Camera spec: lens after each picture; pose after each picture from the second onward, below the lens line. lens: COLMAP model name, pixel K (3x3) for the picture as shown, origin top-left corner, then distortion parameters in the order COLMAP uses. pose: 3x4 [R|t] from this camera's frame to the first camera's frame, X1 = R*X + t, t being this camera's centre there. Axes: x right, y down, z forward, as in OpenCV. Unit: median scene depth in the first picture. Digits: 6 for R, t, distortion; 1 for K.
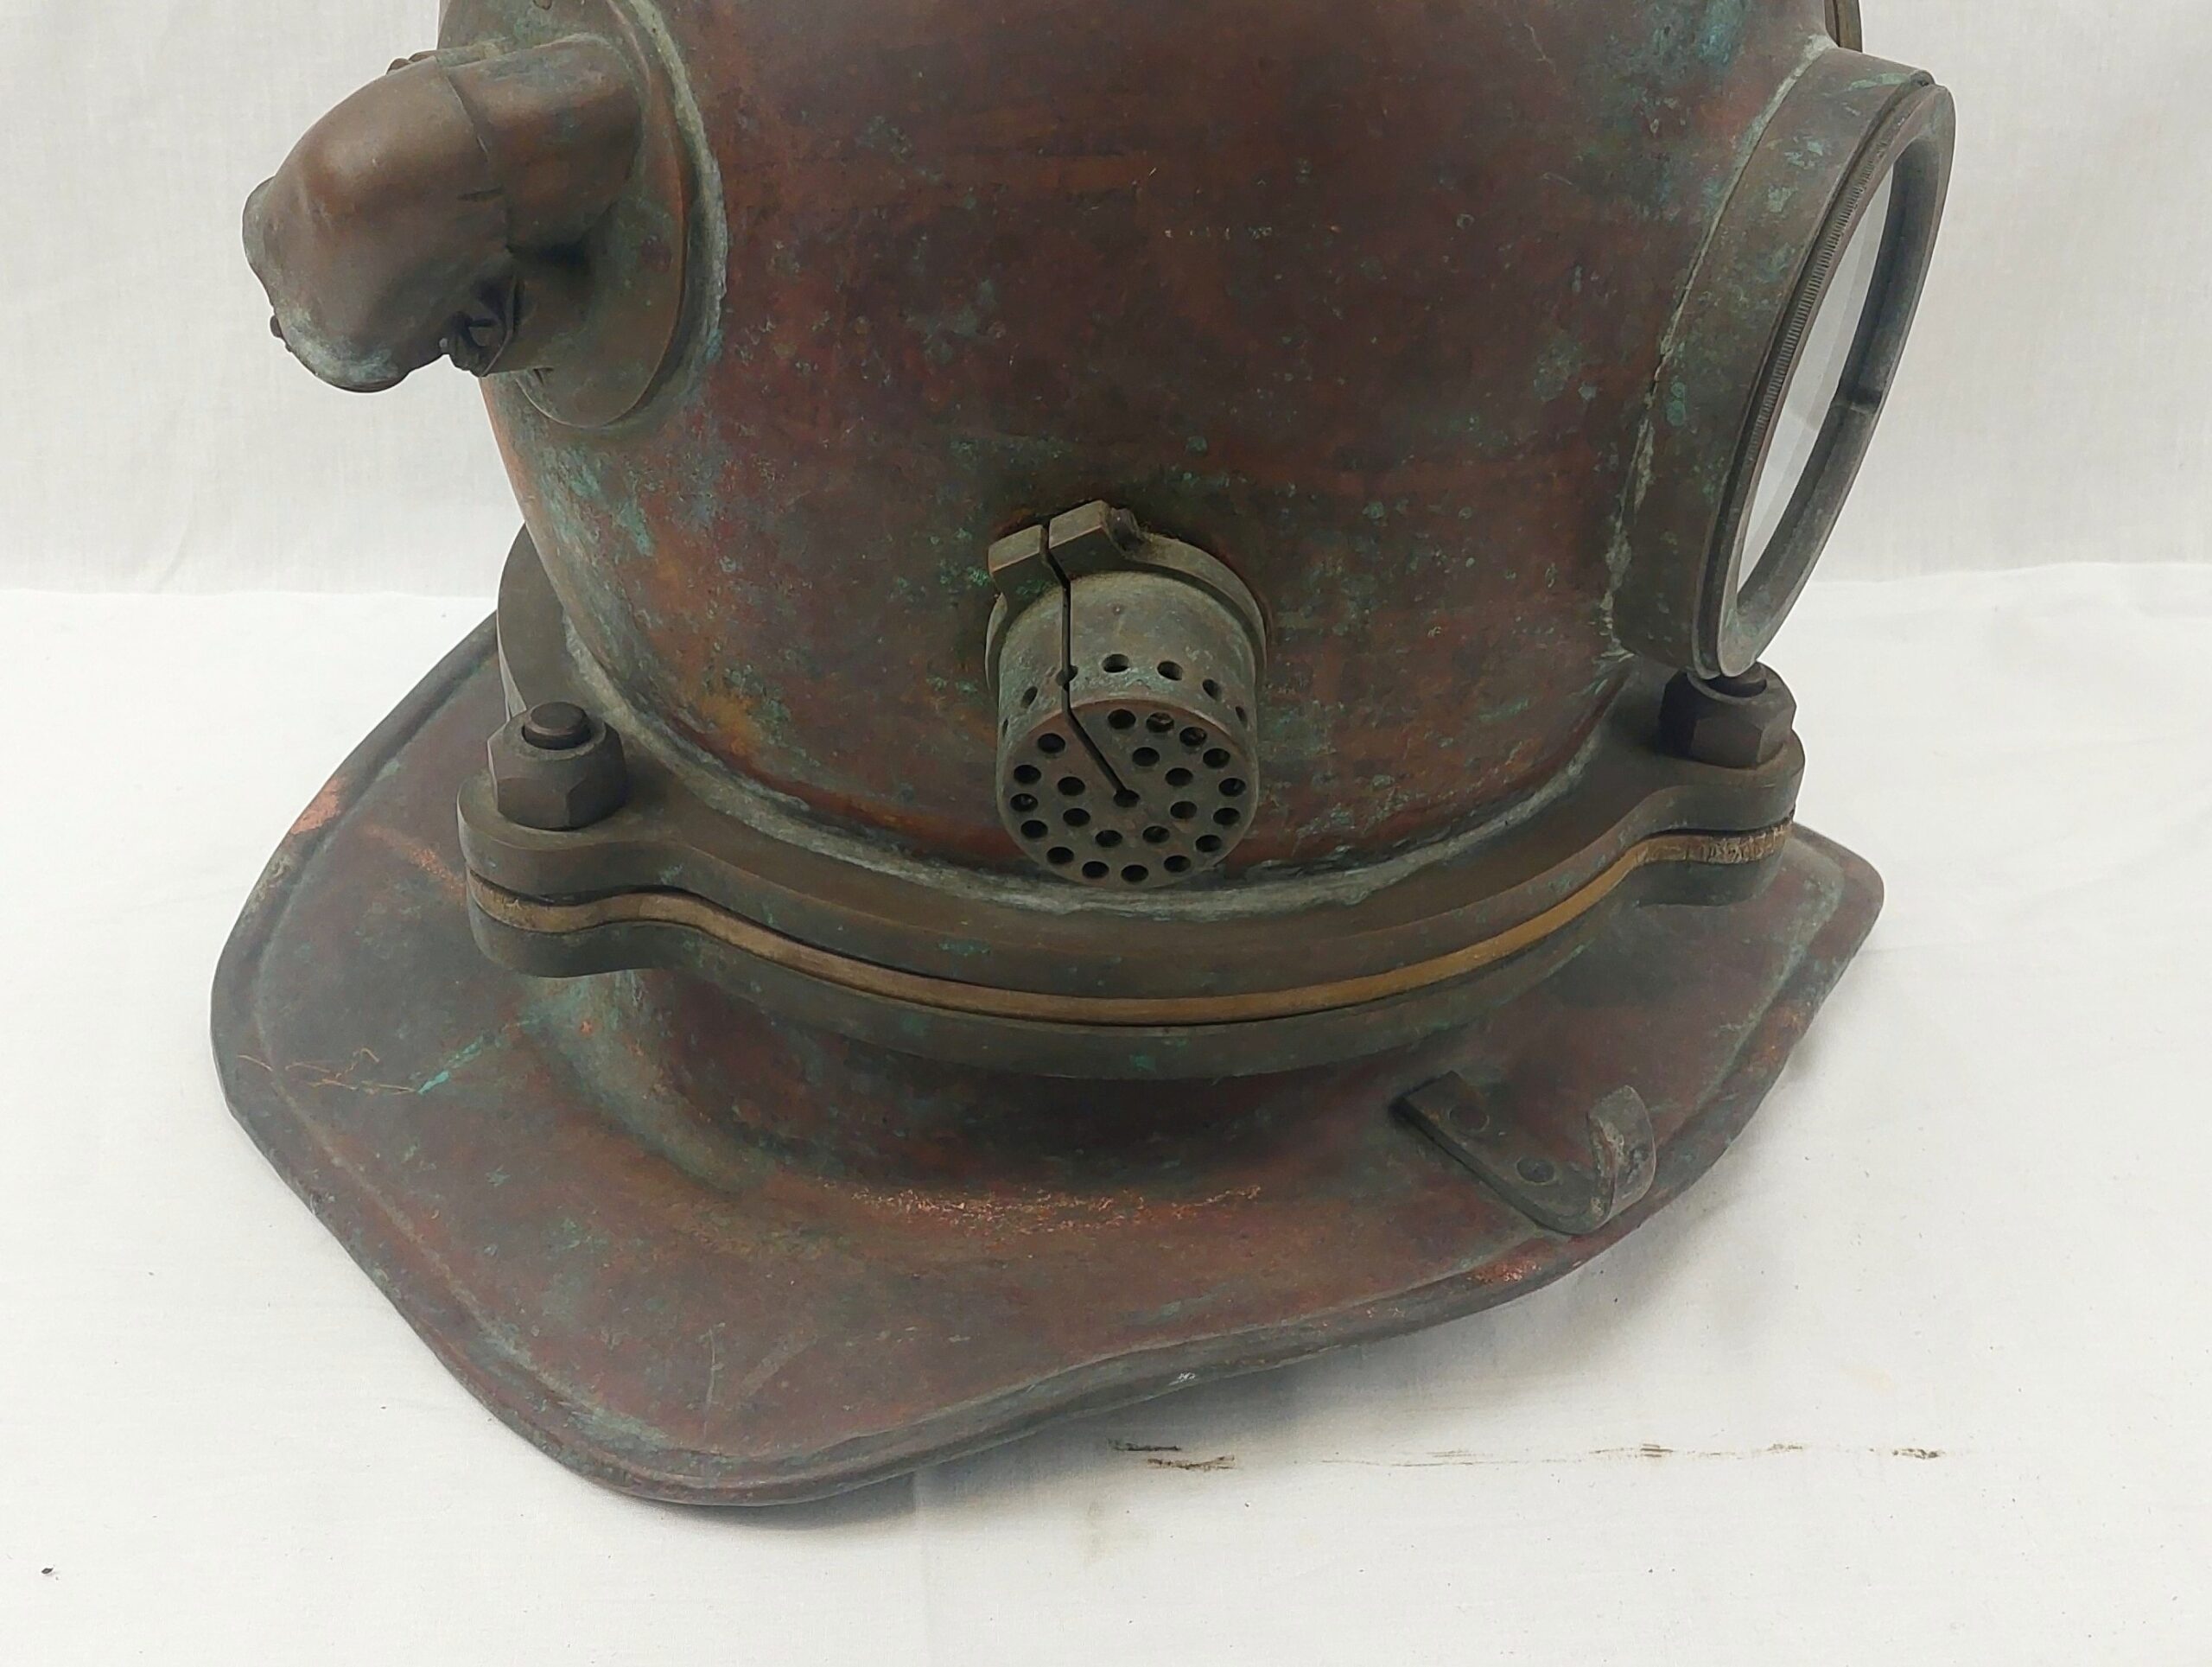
lens RADIAL K [[1621.6, 0, 1099.4], [0, 1621.6, 836.8], [0, 0, 1]] dist [0.051586, -0.030746]
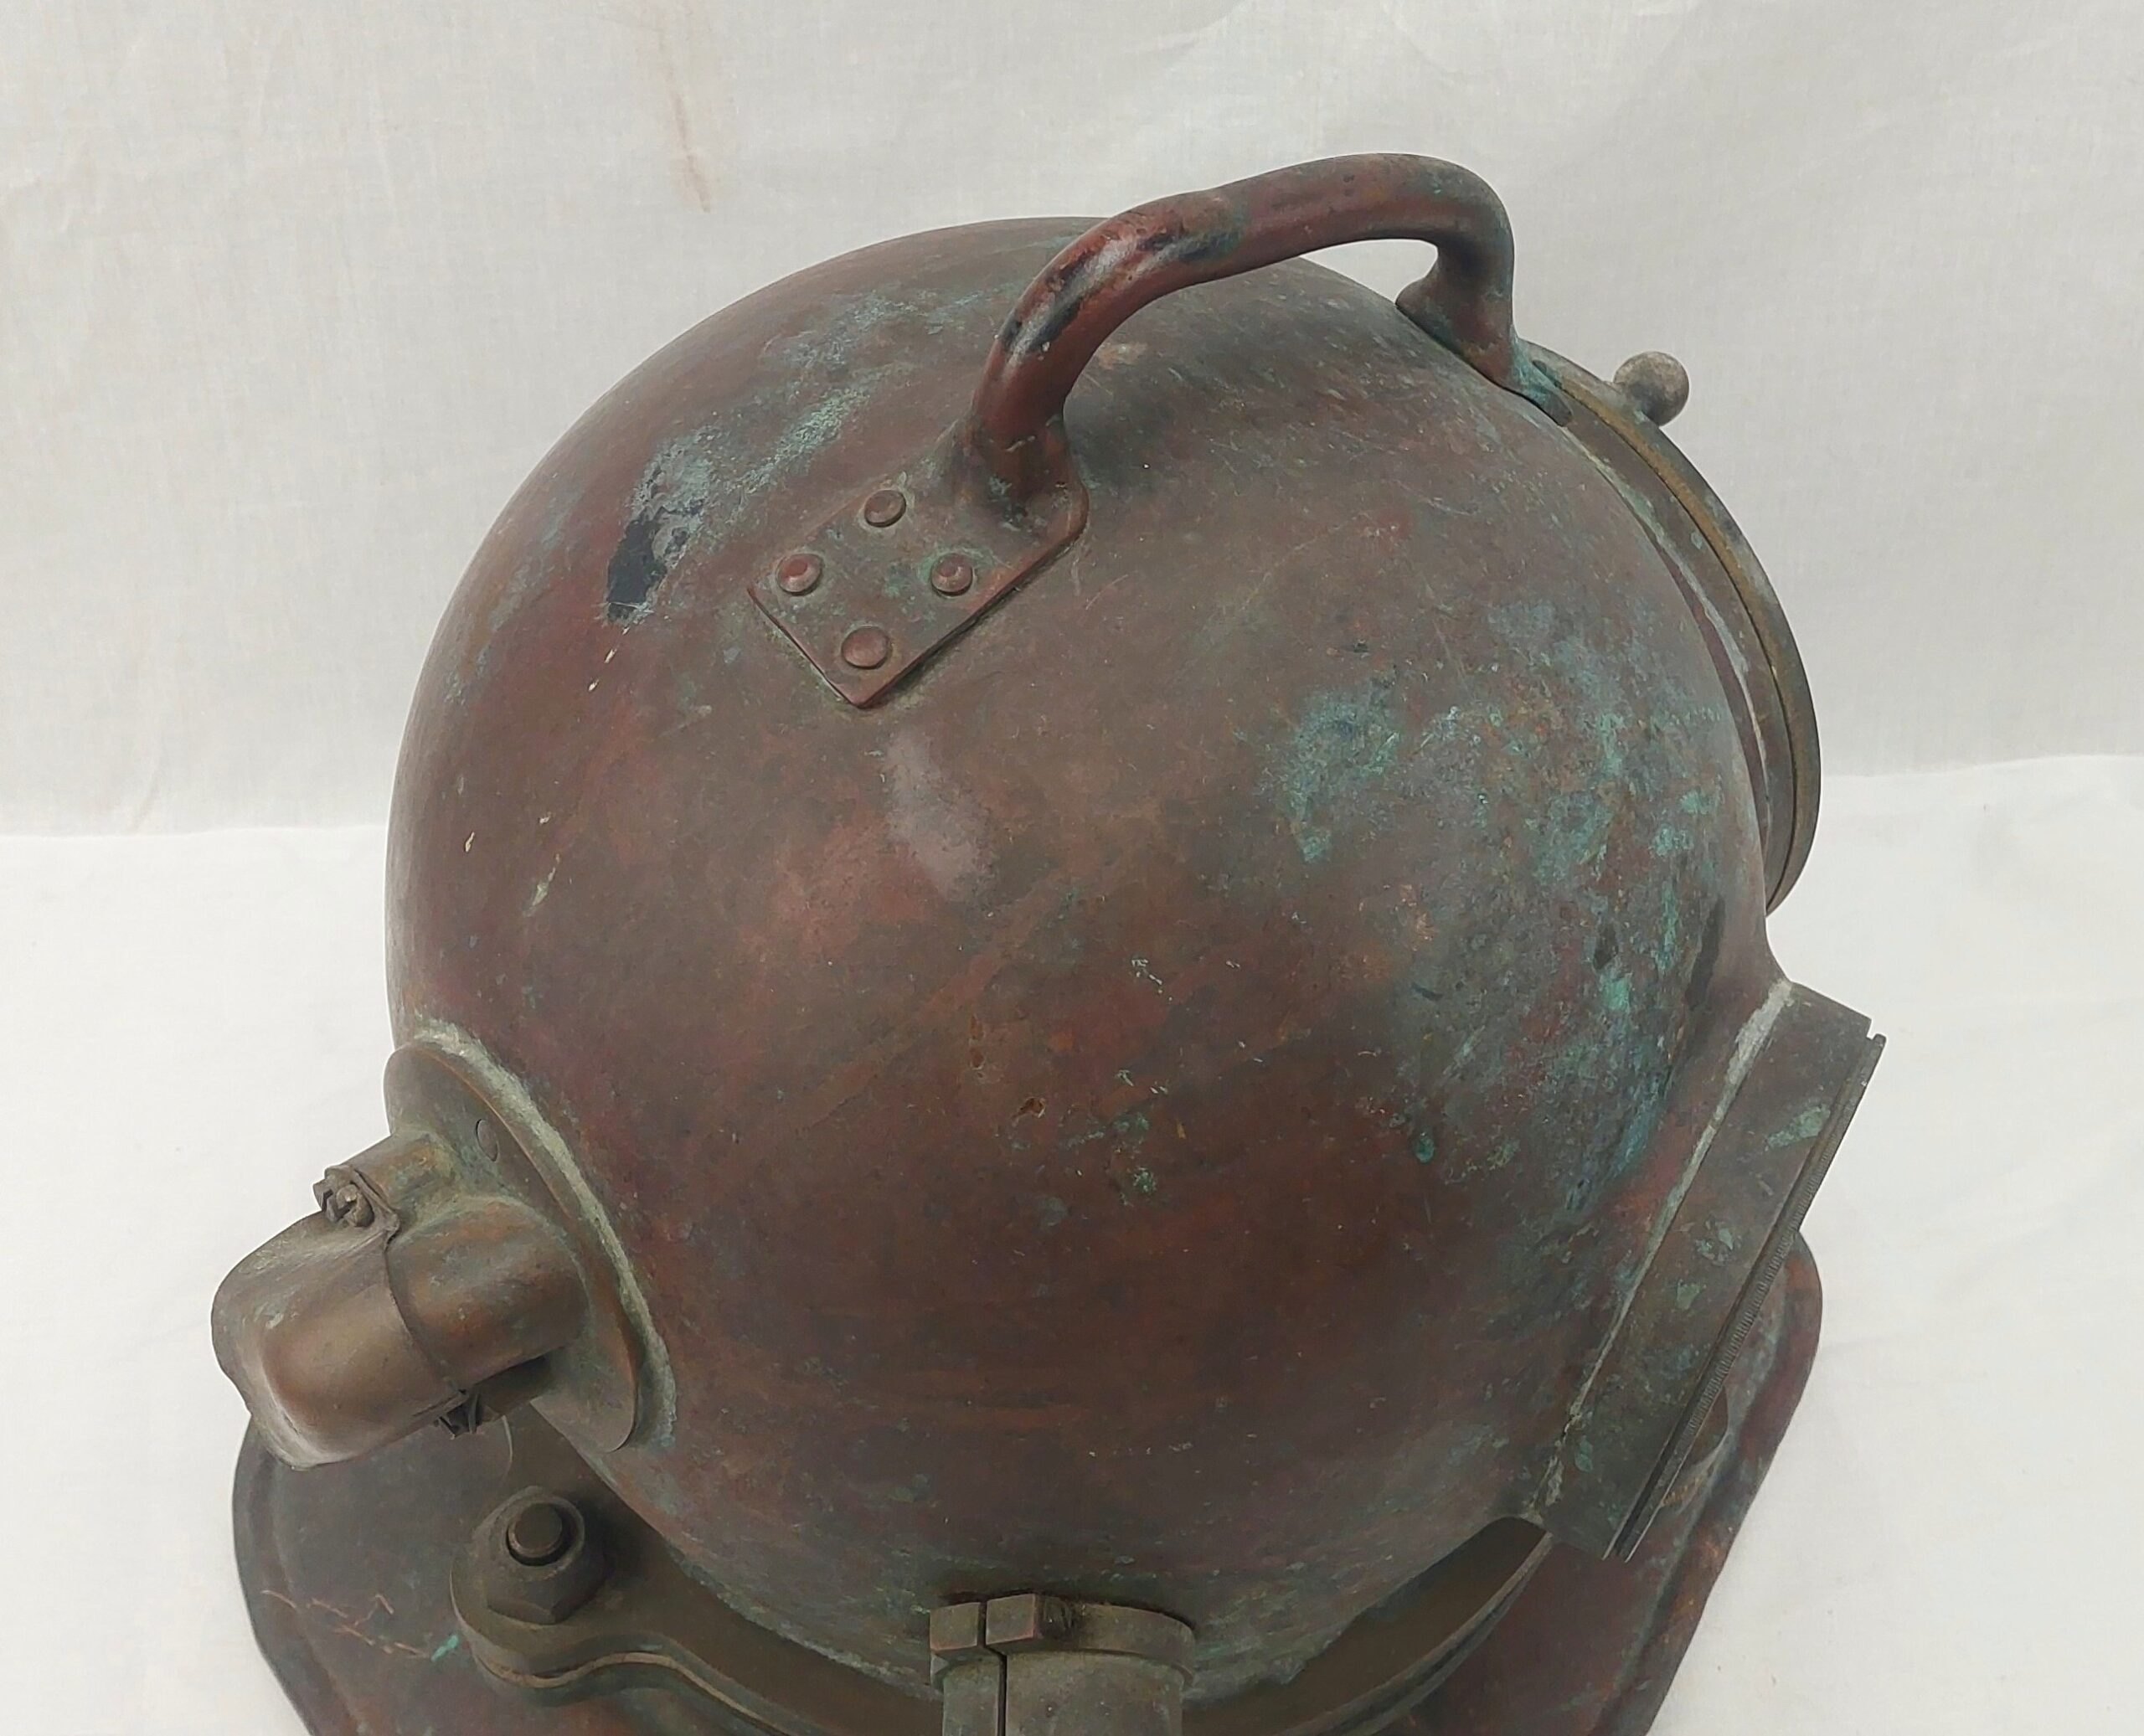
lens RADIAL K [[1650.4, 0, 1086.6], [0, 1650.4, 869.0], [0, 0, 1]] dist [0.024803, -0.002074]
pose [[0.999949, -0.003067, -0.009606, 0.044732], [0.004667, 0.985208, 0.171300, -0.824123], [0.008939, -0.171336, 0.985172, 0.011236]]
